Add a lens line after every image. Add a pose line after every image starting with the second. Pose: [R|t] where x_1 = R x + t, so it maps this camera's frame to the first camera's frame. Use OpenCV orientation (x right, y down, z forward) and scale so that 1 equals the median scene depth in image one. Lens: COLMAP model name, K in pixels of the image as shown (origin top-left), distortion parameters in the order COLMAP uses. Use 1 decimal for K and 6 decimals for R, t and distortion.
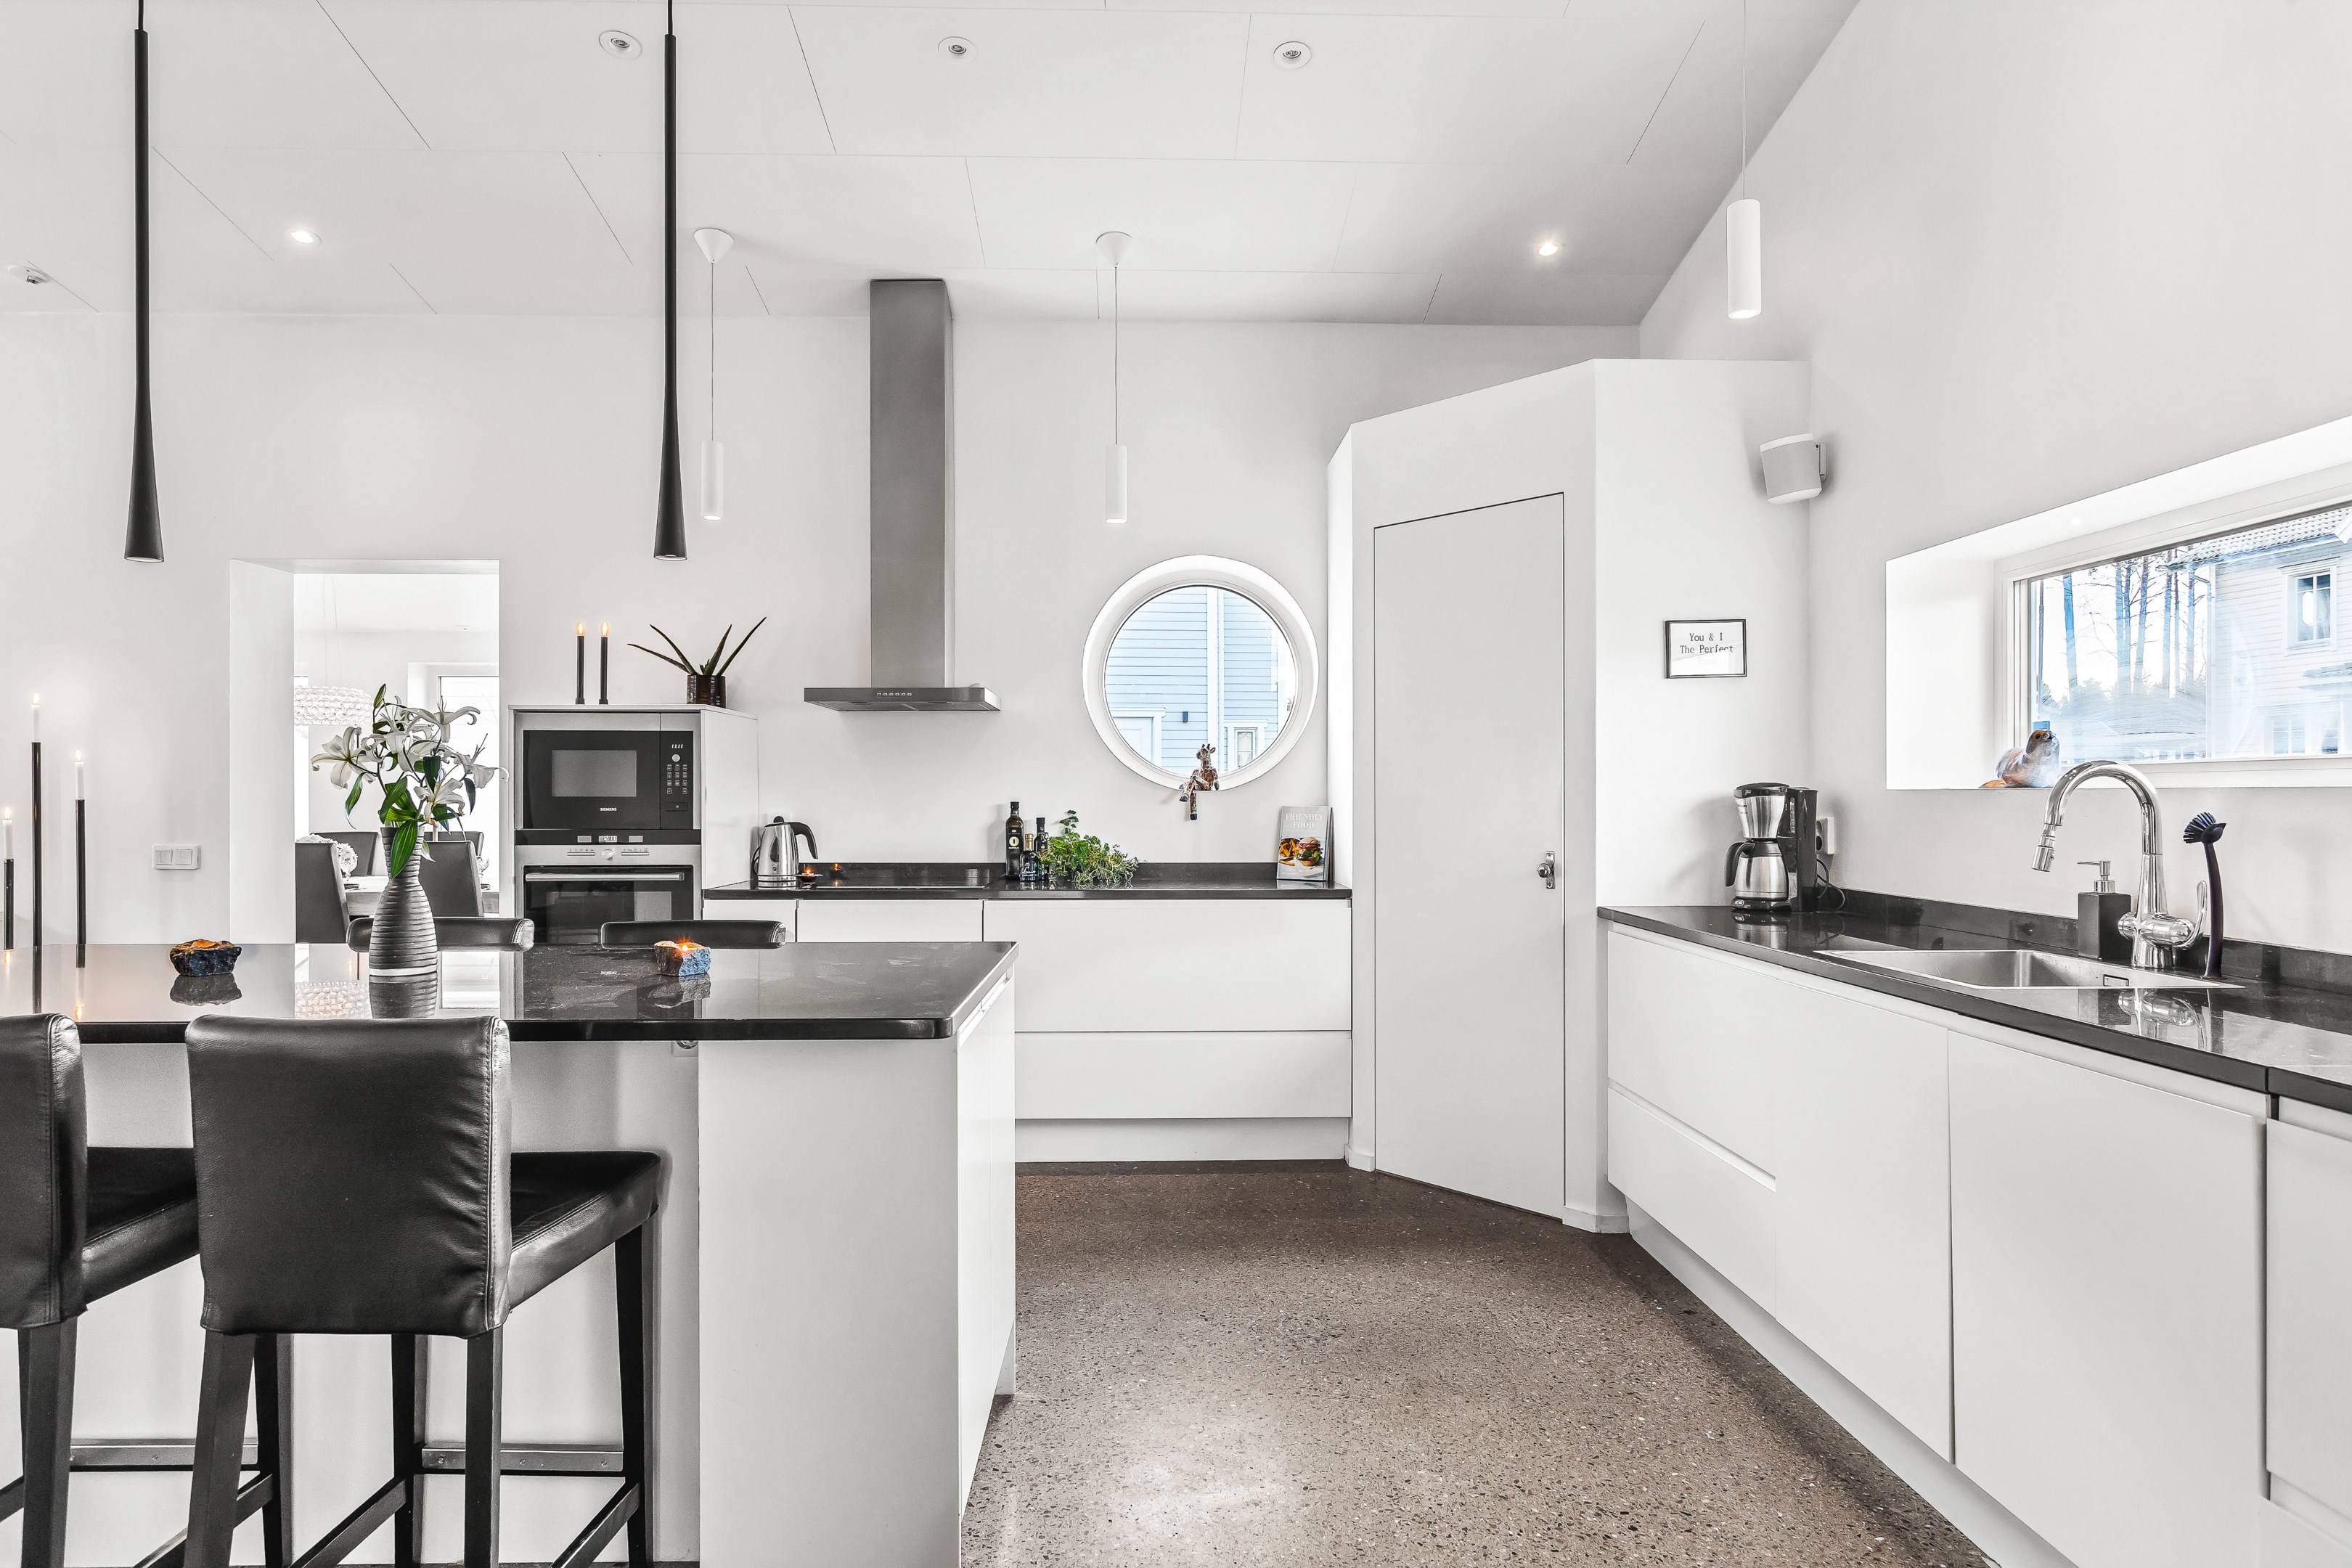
lens RADIAL K [[1353.4, 0, 1176.0], [0, 1353.4, 784.0], [0, 0, 1]] dist [0.016862, 0.000130]
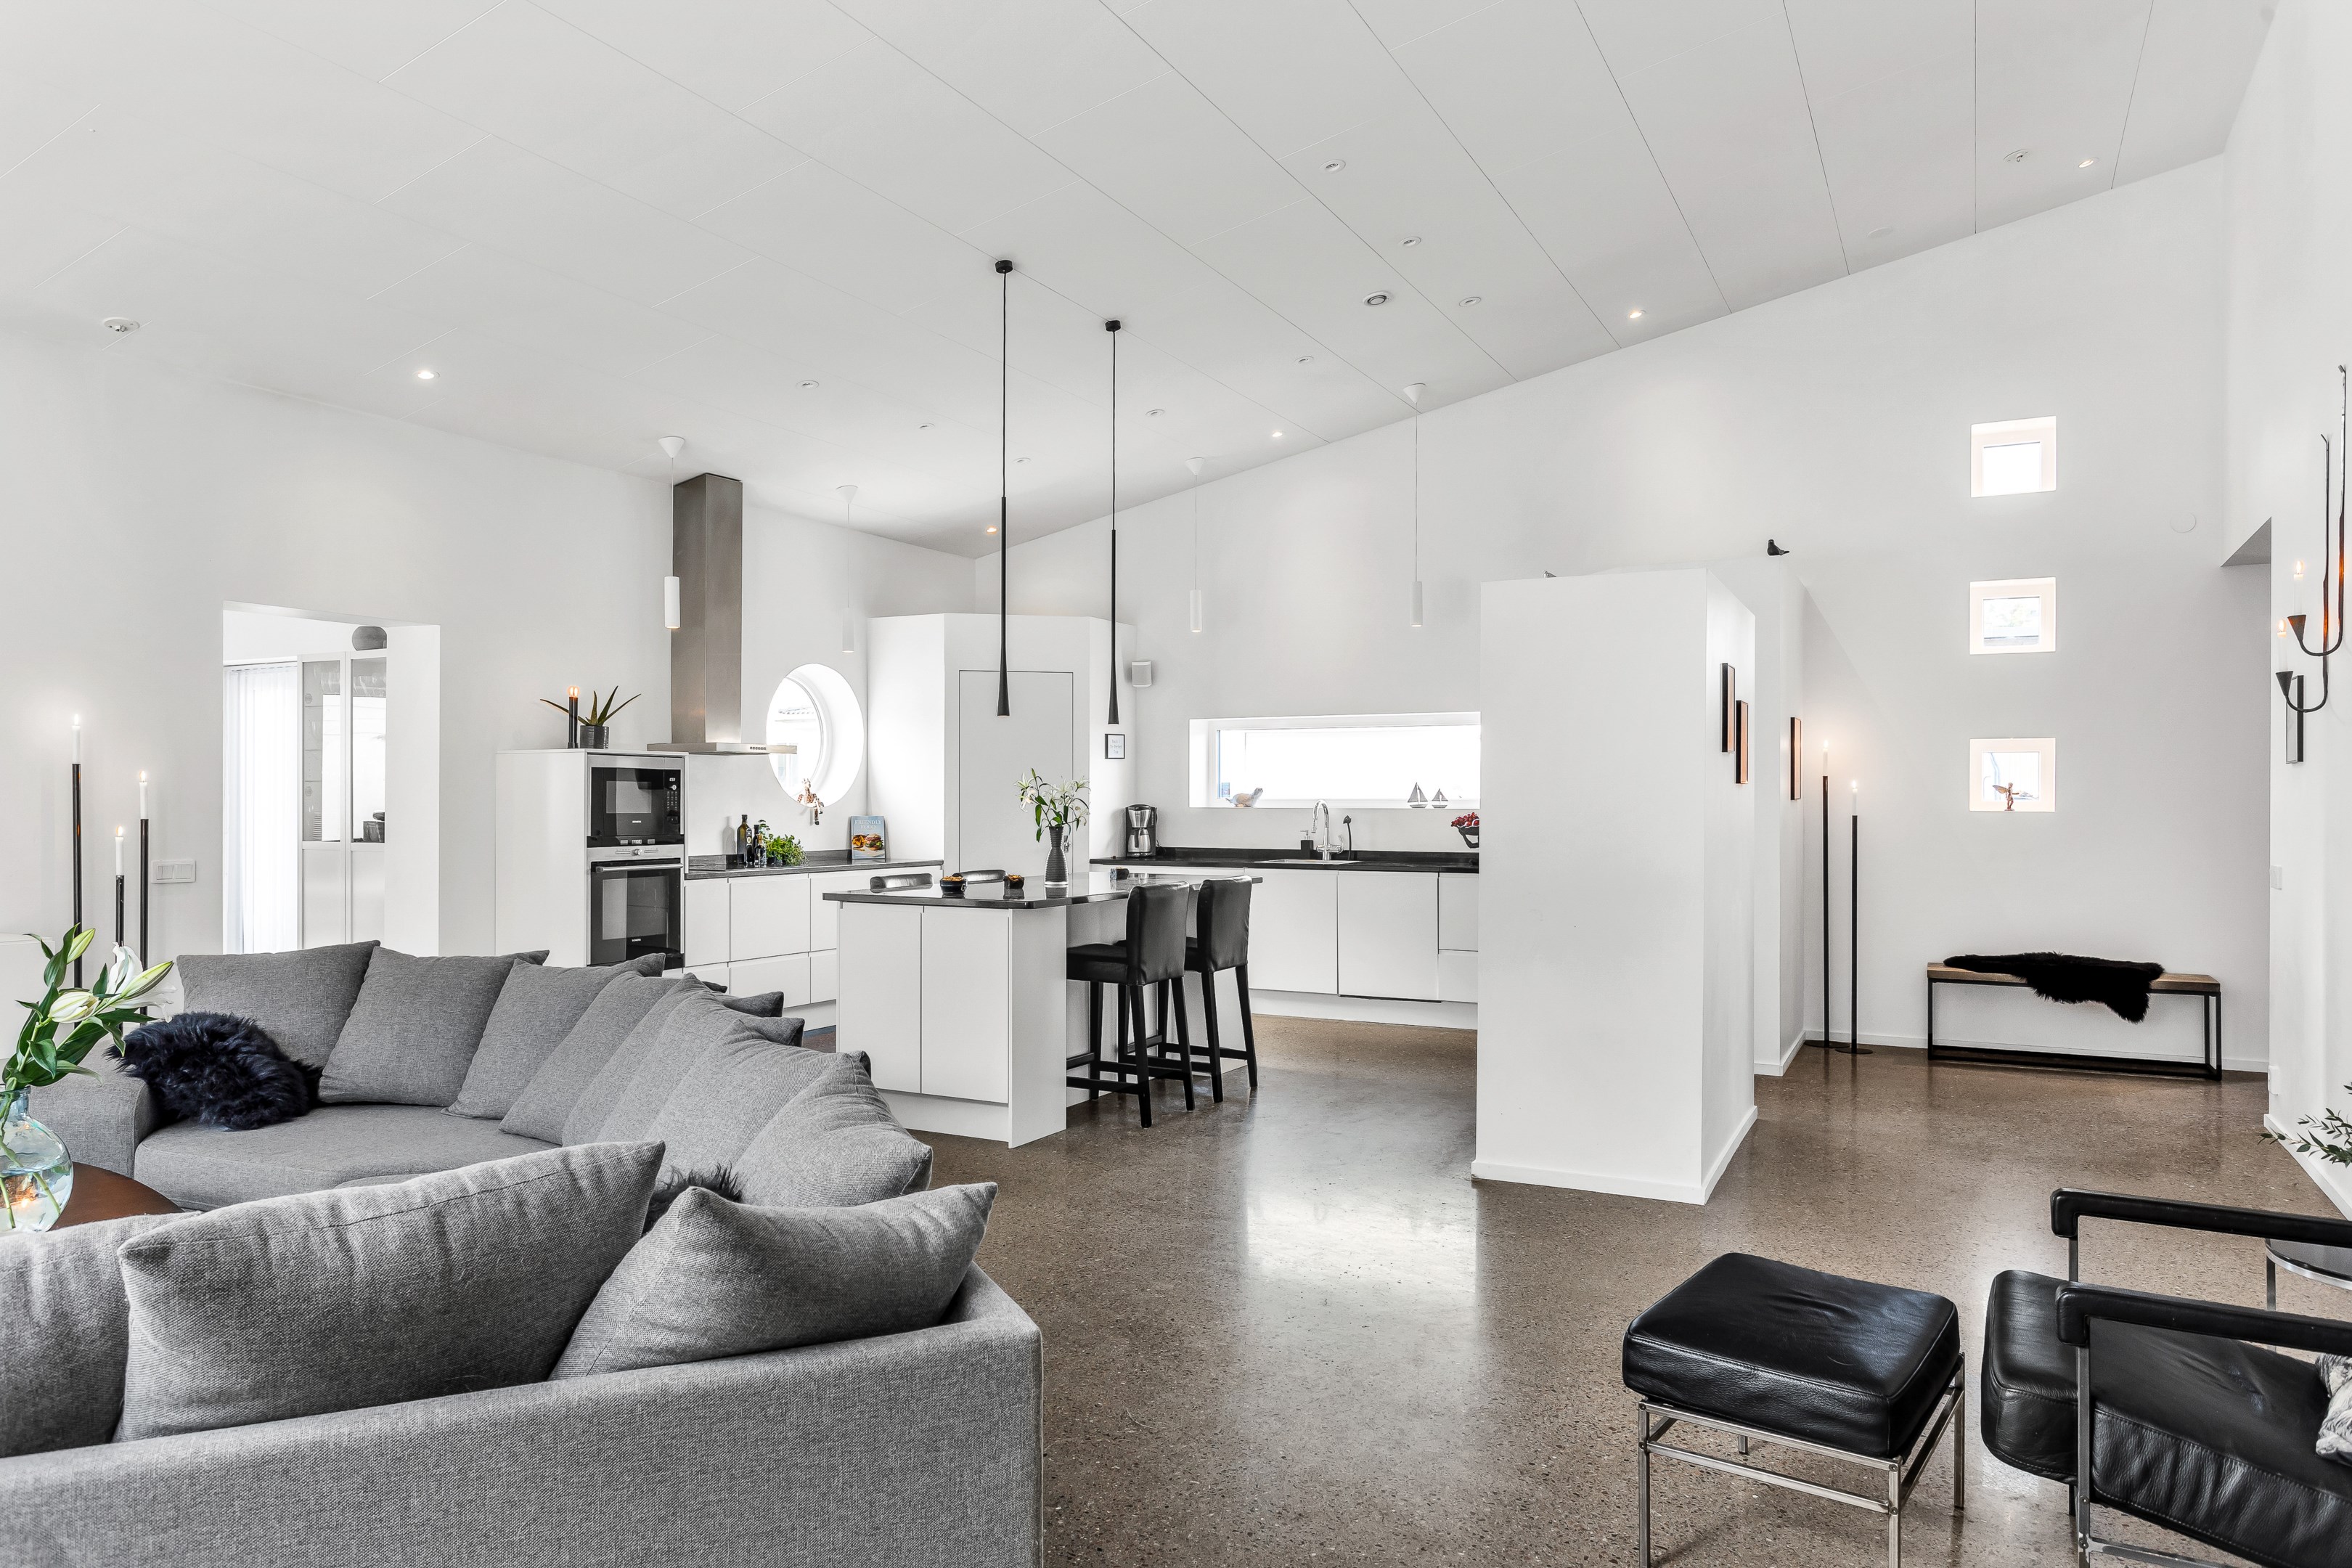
lens RADIAL K [[1353.4, 0, 1176.0], [0, 1353.4, 784.0], [0, 0, 1]] dist [0.016862, 0.000130]
pose [[0.512376, 0.012405, 0.858671, -1.375863], [-0.008650, 0.999919, -0.009285, -0.013458], [-0.858717, -0.002670, 0.512442, -0.255803]]
